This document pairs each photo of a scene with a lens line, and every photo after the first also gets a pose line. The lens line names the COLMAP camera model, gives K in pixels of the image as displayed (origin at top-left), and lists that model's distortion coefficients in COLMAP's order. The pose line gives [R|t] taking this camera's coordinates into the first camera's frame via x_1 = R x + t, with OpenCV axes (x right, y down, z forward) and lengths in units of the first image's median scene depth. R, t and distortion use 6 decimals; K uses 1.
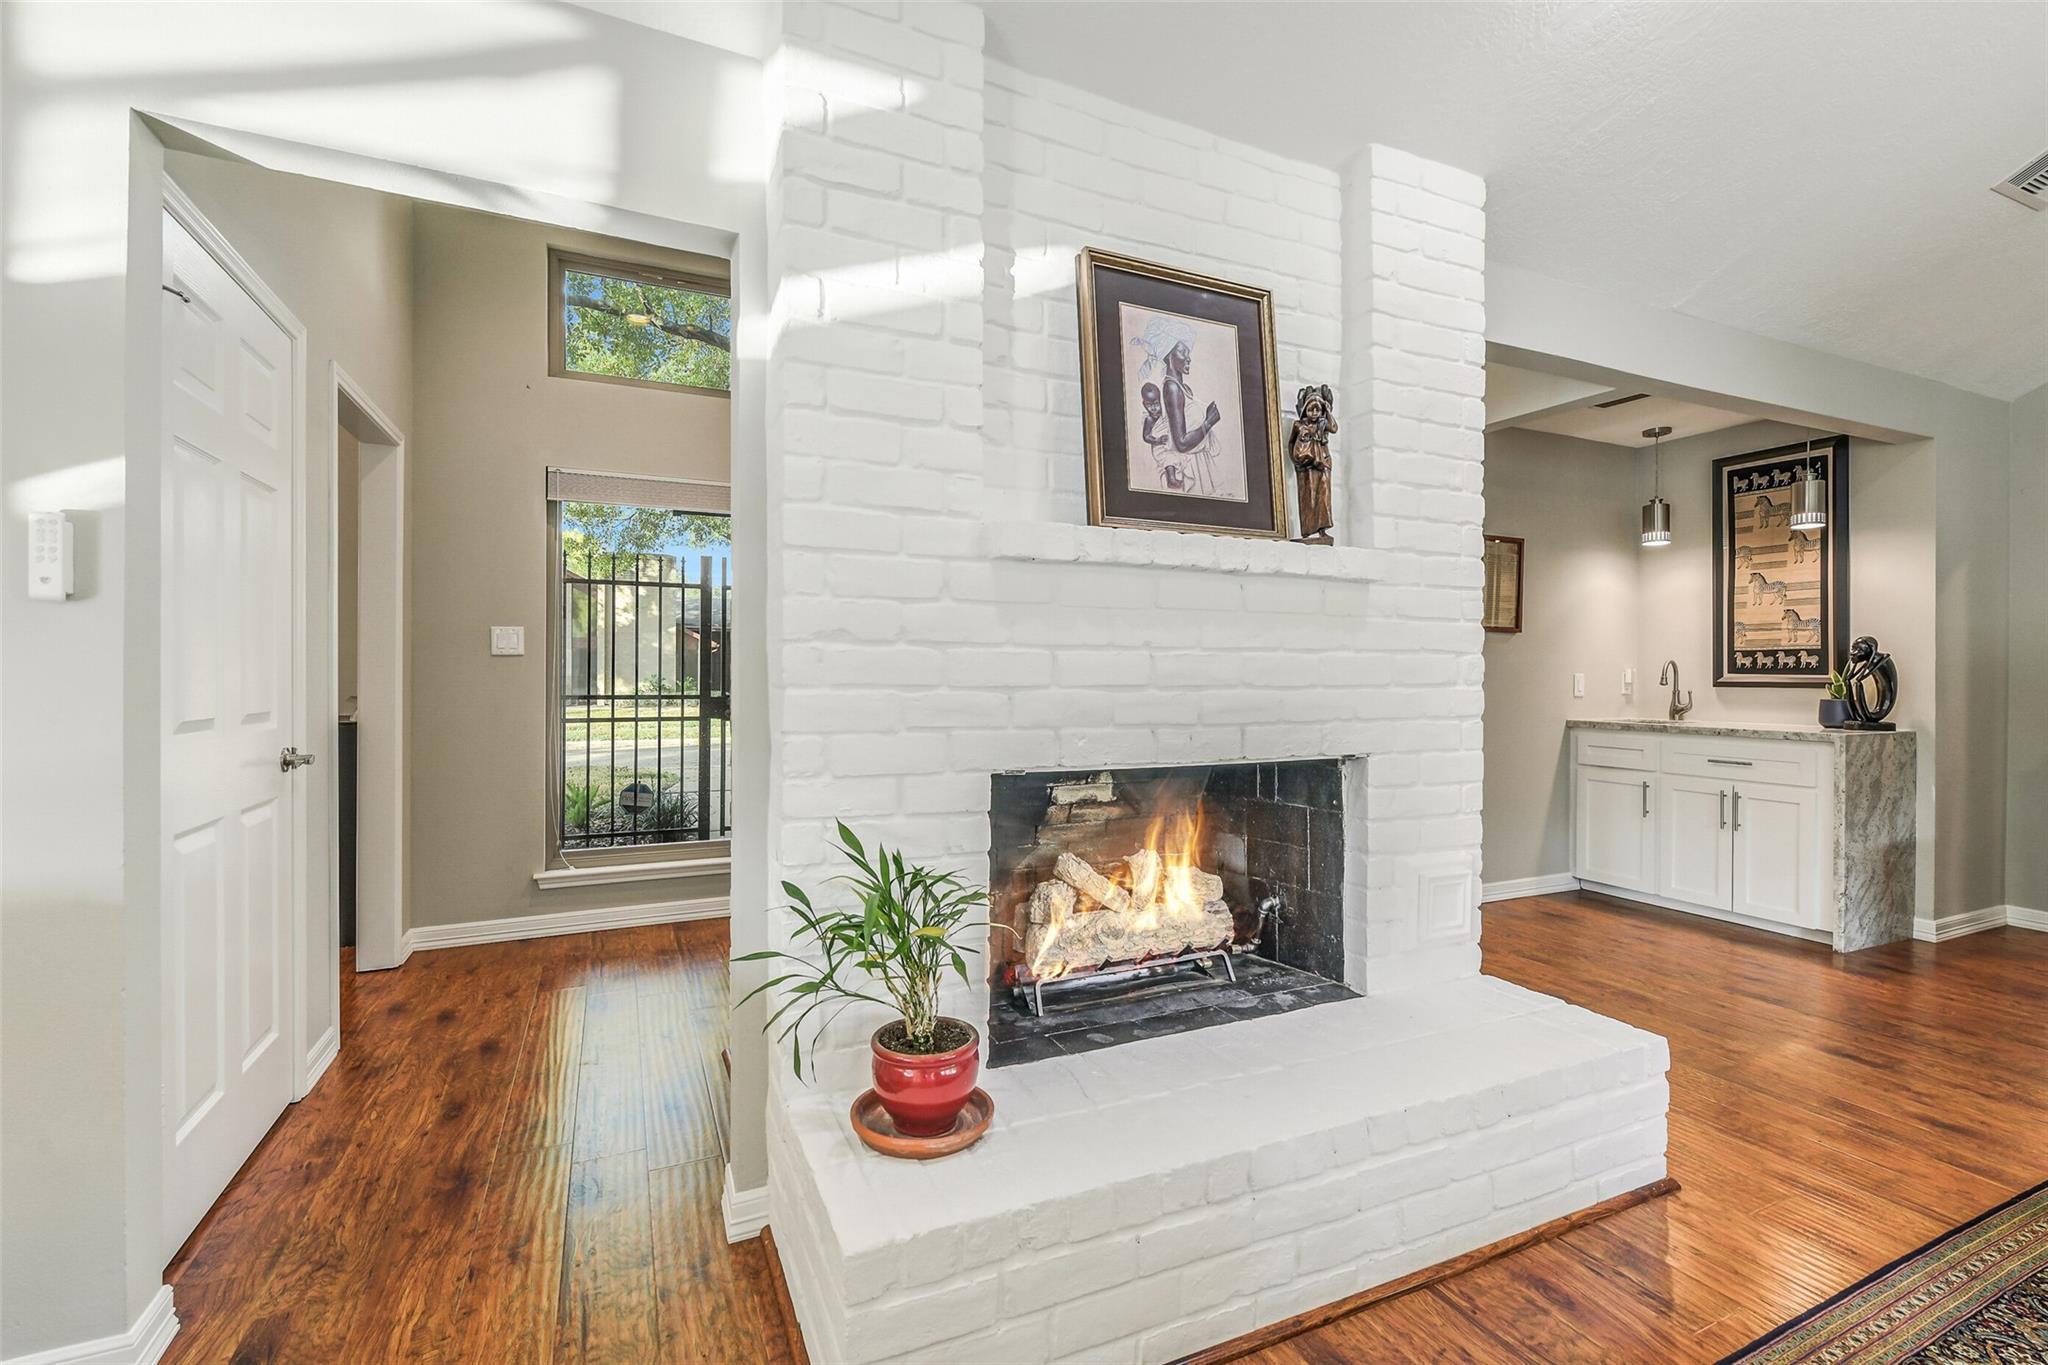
lens RADIAL K [[889.8, 0, 1021.9], [0, 889.8, 662.2], [0, 0, 1]] dist [0.002858, -0.001779]
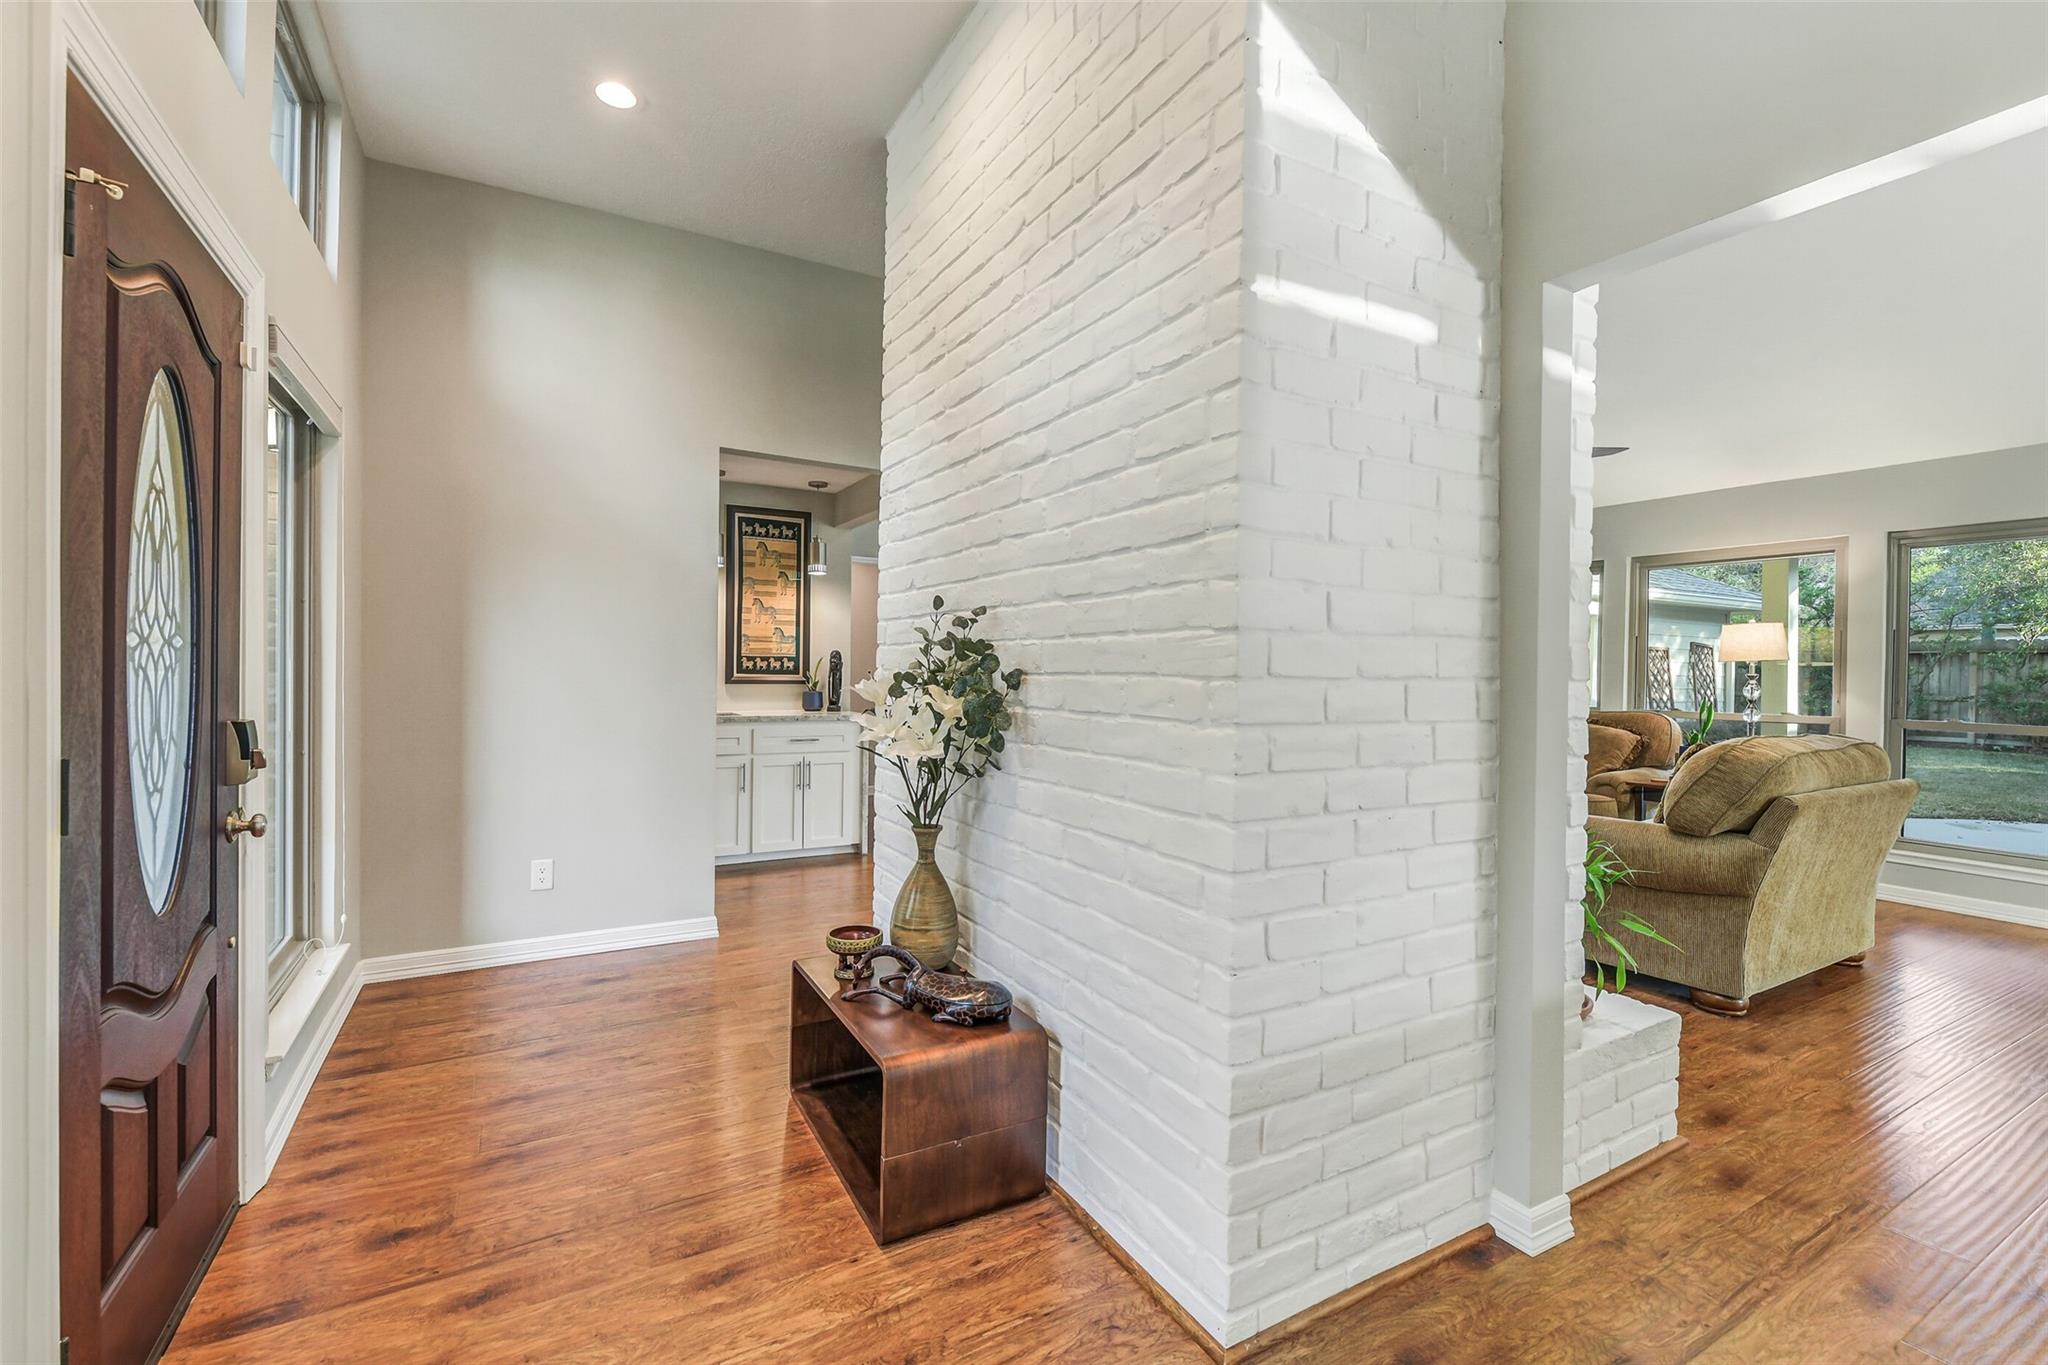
lens RADIAL K [[889.8, 0, 1024.2], [0, 889.8, 674.9], [0, 0, 1]] dist [0.002858, -0.001779]
pose [[-0.087022, -0.006646, 0.996184, -0.545512], [-0.020512, 0.999778, 0.004879, -0.000393], [-0.995995, -0.020010, -0.087139, 0.723405]]
